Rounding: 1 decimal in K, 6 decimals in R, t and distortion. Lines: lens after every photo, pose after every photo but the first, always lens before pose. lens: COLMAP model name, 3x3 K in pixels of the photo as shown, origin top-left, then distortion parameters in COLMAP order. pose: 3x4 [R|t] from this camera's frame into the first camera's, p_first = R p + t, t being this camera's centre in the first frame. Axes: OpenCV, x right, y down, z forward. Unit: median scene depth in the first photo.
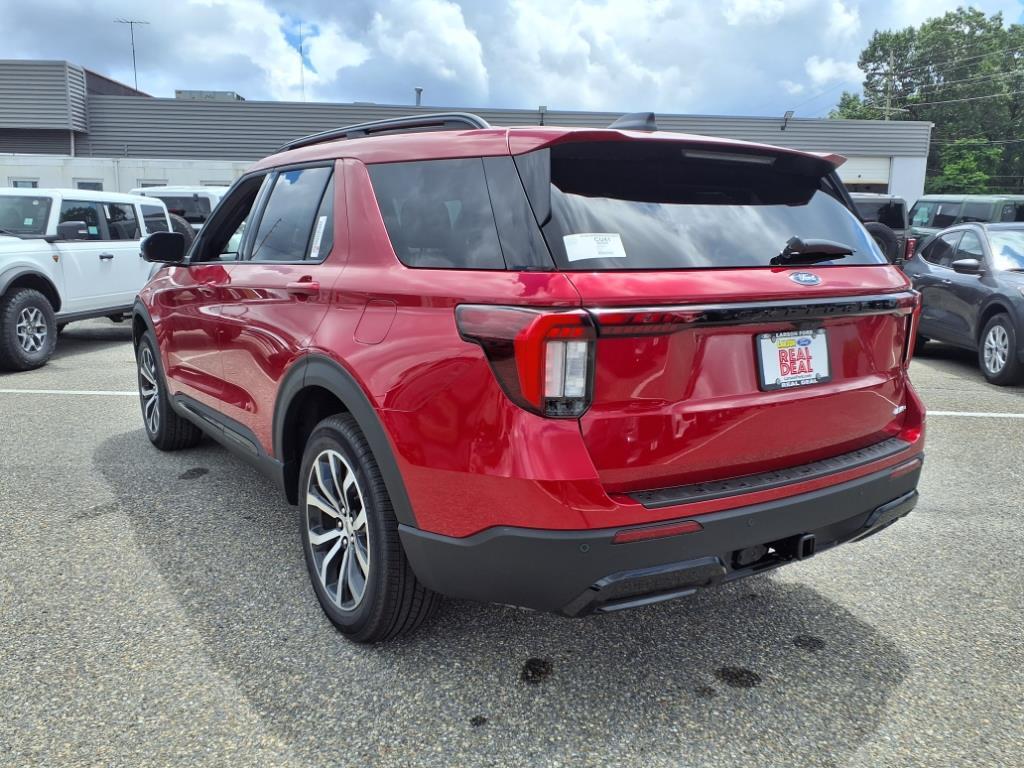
lens RADIAL K [[811.2, 0, 507.2], [0, 811.2, 387.0], [0, 0, 1]] dist [0.006947, -0.007191]
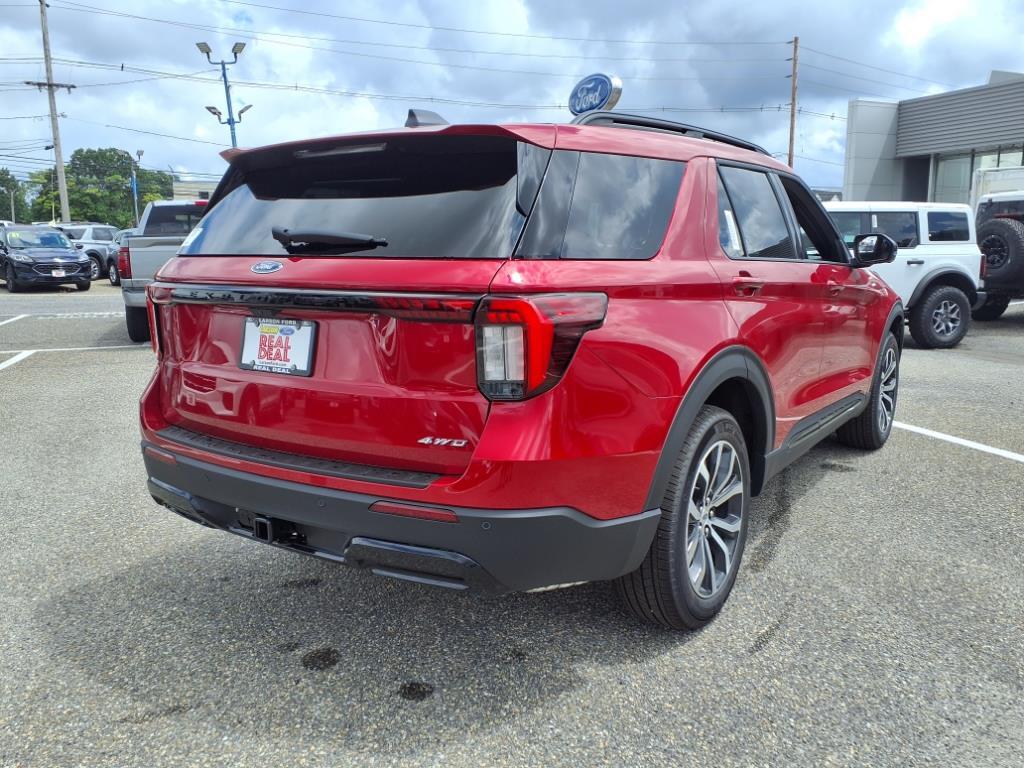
lens RADIAL K [[811.2, 0, 510.6], [0, 811.2, 380.7], [0, 0, 1]] dist [0.006947, -0.007191]
pose [[0.386489, 0.143878, -0.911002, 1.394773], [-0.160843, 0.983135, 0.087034, -0.127000], [0.908161, 0.112891, 0.403113, 0.847605]]
